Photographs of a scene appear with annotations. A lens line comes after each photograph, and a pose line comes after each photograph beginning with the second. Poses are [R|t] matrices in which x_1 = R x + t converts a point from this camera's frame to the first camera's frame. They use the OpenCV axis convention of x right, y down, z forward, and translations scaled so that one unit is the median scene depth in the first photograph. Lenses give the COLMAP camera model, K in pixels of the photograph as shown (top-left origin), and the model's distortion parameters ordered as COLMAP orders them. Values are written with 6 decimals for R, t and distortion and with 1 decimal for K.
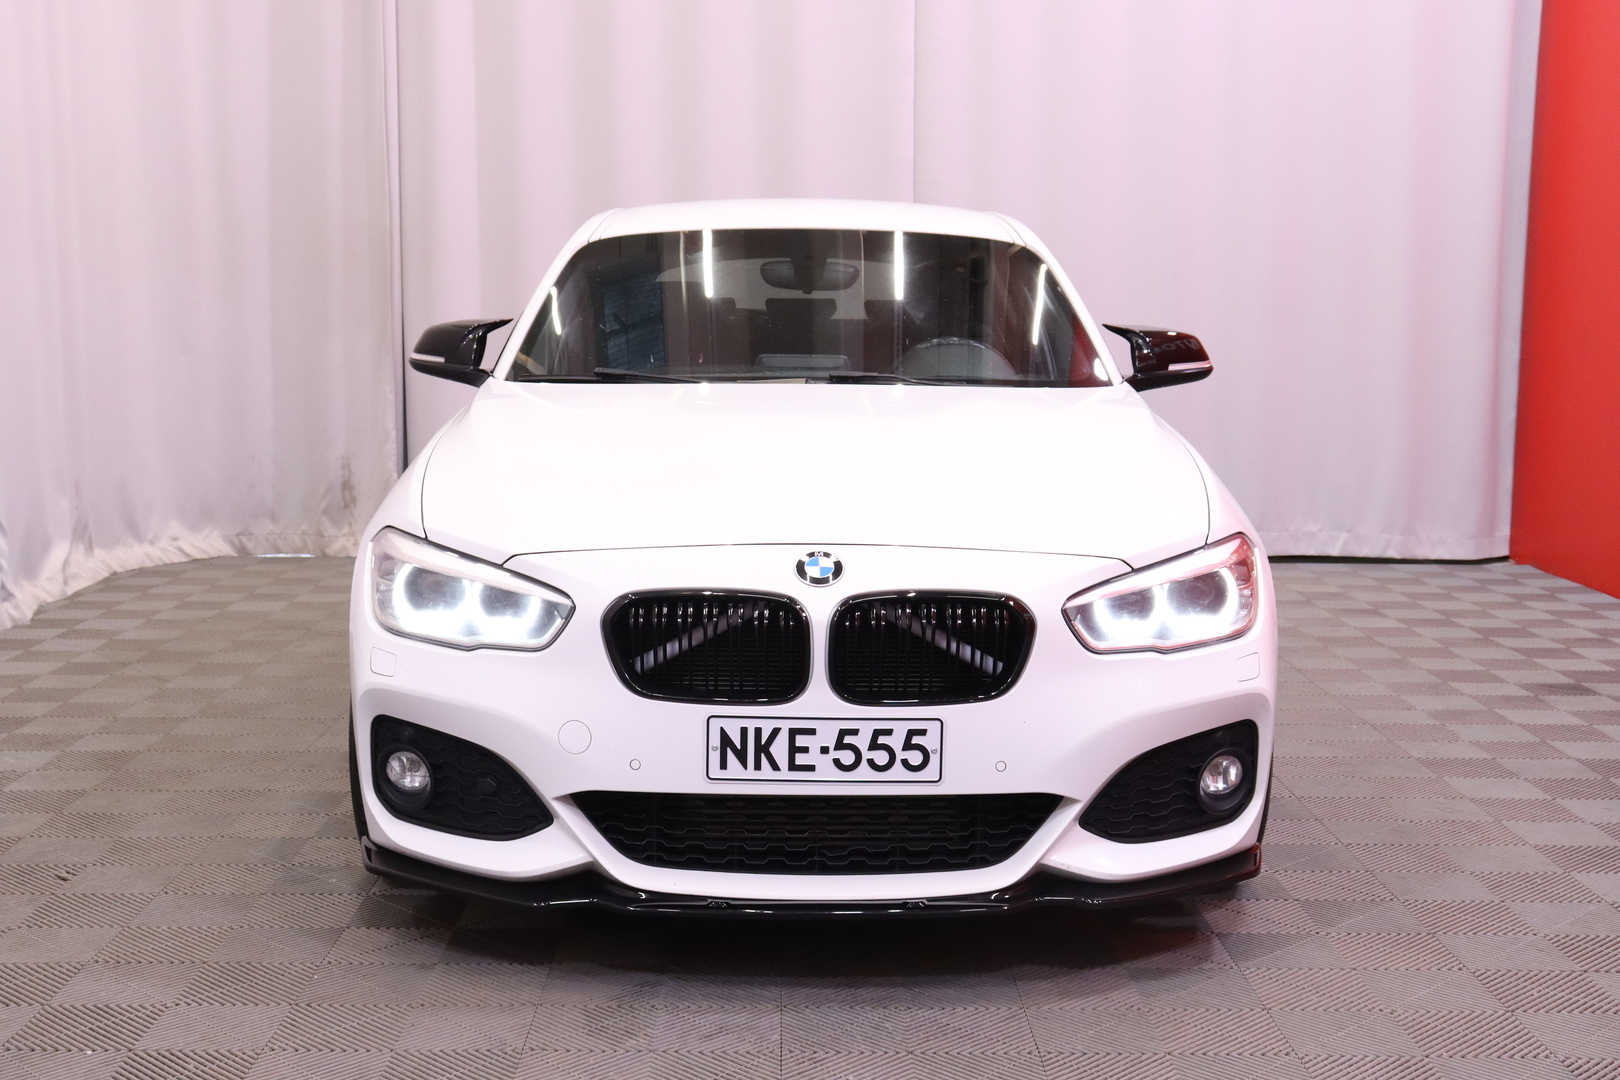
lens RADIAL K [[2059.2, 0, 863.5], [0, 2059.2, 540.7], [0, 0, 1]] dist [0.016275, 0.069562]
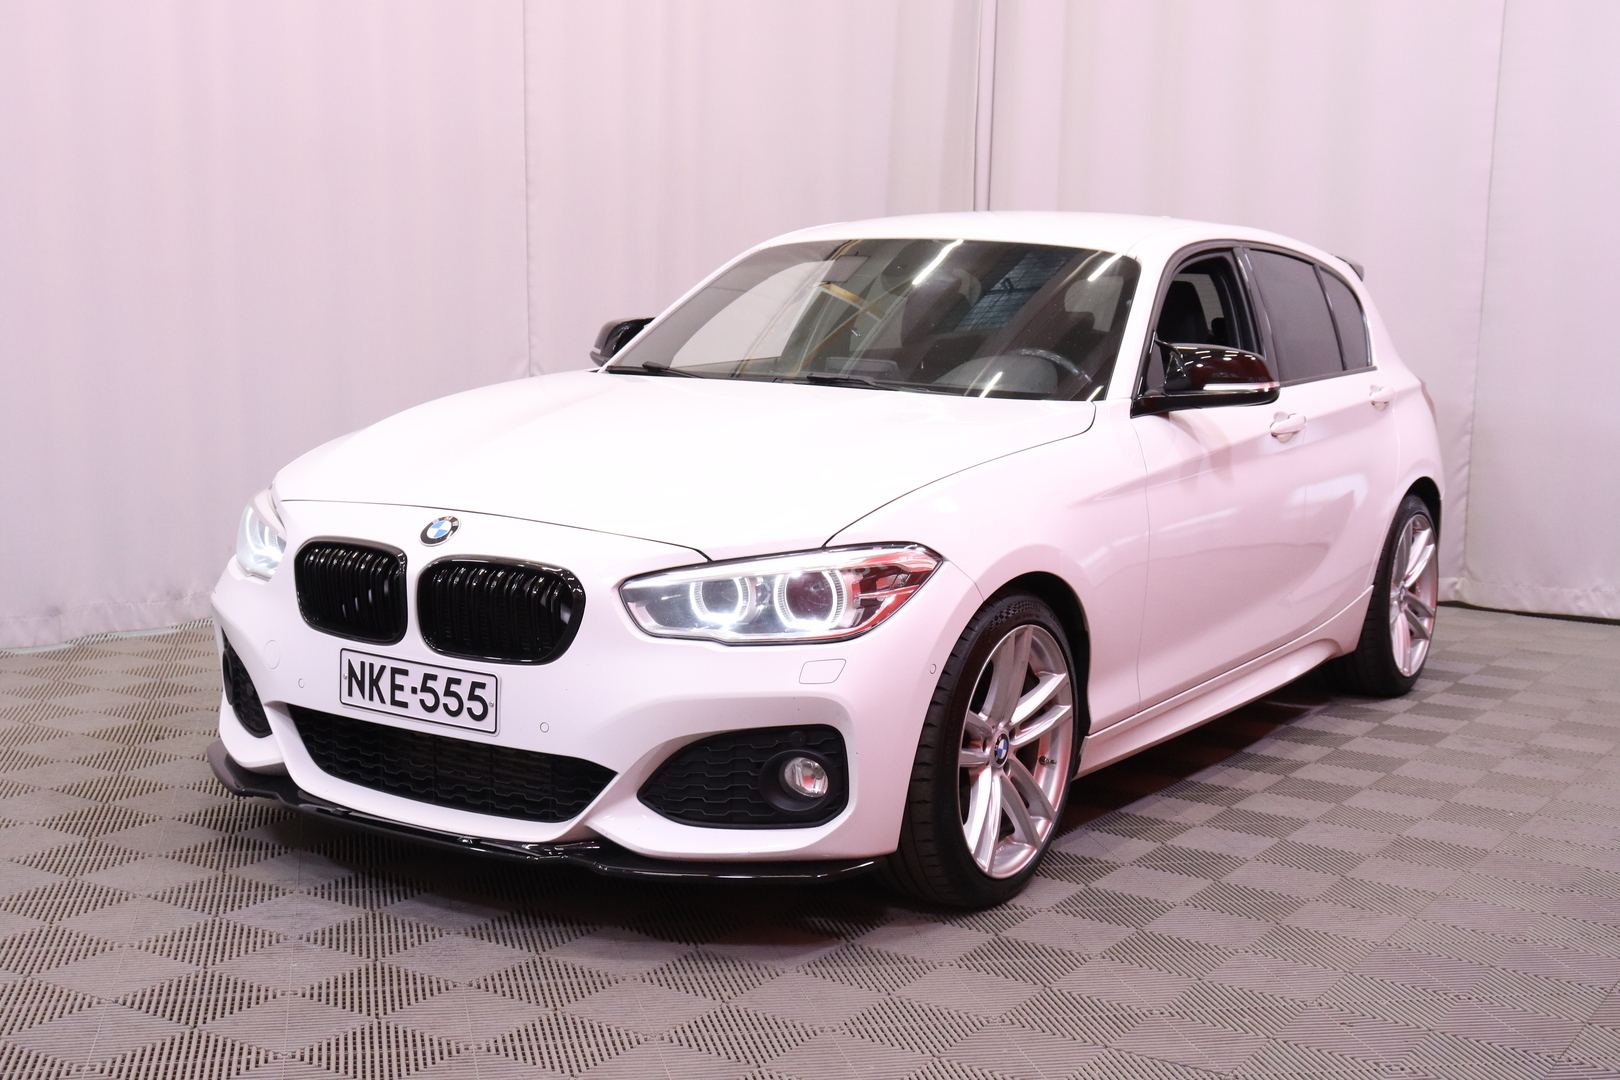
lens RADIAL K [[2095.5, 0, 807.5], [0, 2095.5, 538.4], [0, 0, 1]] dist [0.011057, 0.003382]
pose [[0.830115, 0.085472, -0.551003, 0.780805], [-0.094265, 0.995470, 0.012403, -0.015433], [0.549567, 0.041644, 0.834411, 0.158548]]
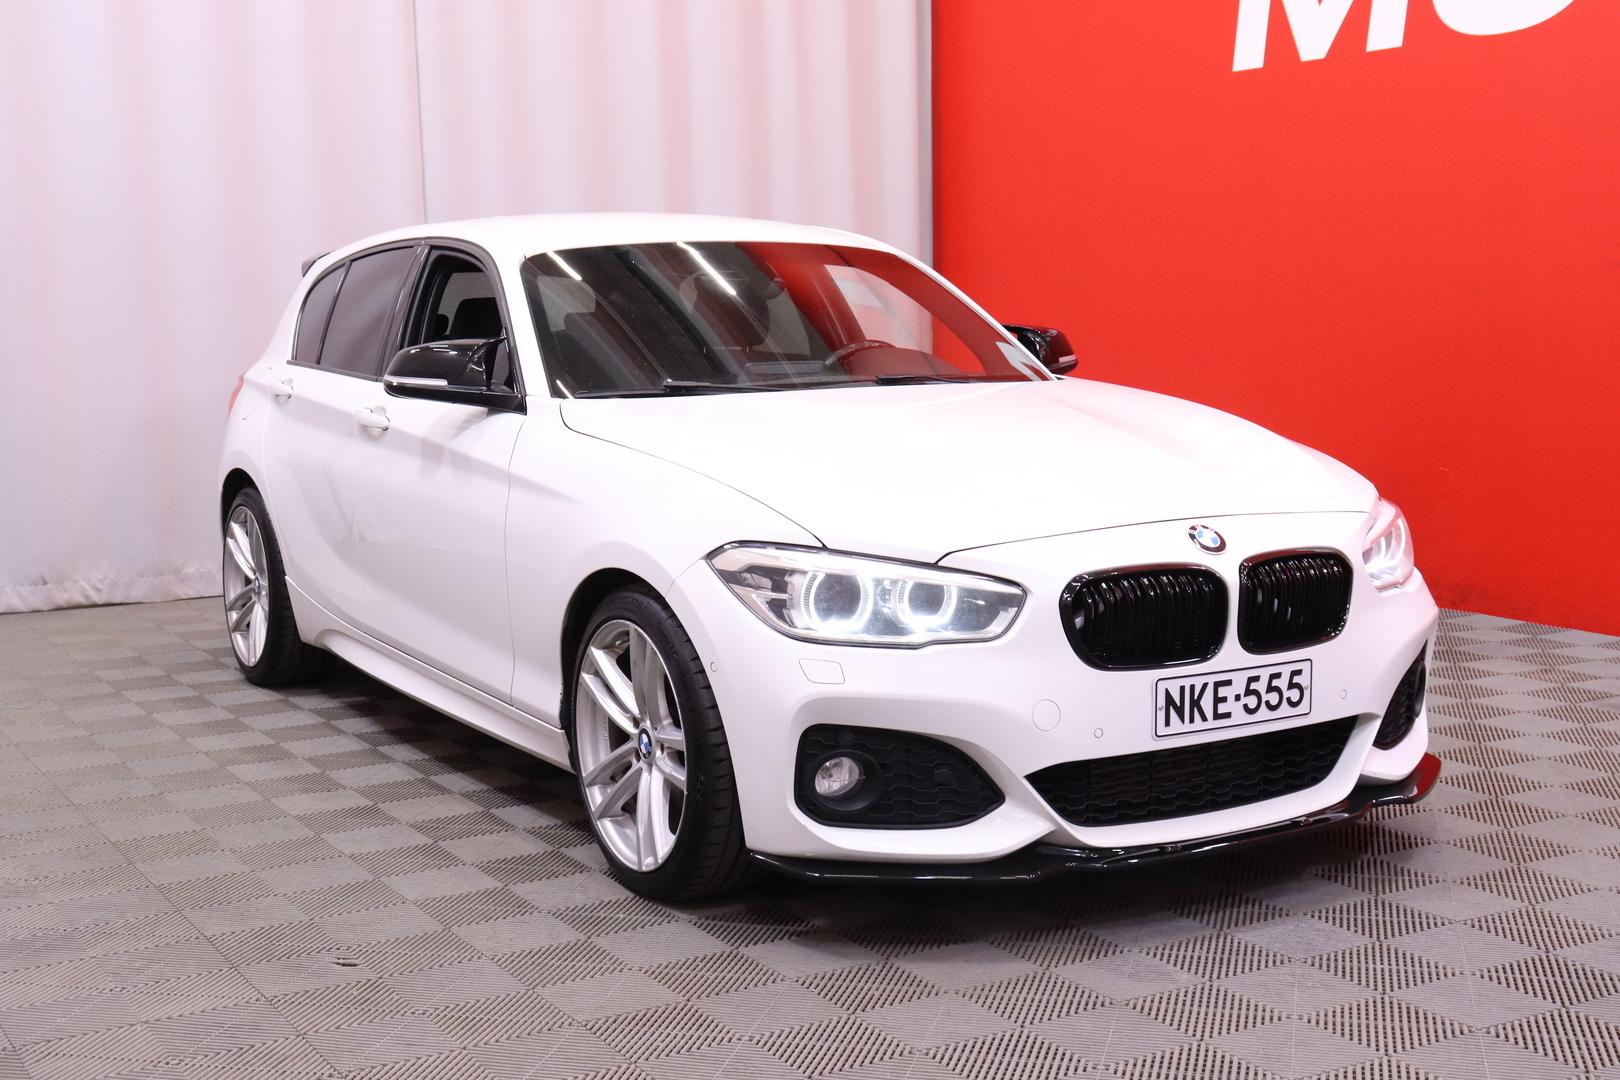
lens RADIAL K [[2059.2, 0, 863.5], [0, 2059.2, 540.7], [0, 0, 1]] dist [0.016275, 0.069562]
pose [[0.858304, -0.083217, 0.506349, -0.757070], [0.086606, 0.996099, 0.016901, -0.020804], [-0.505781, 0.029347, 0.862163, 0.127131]]
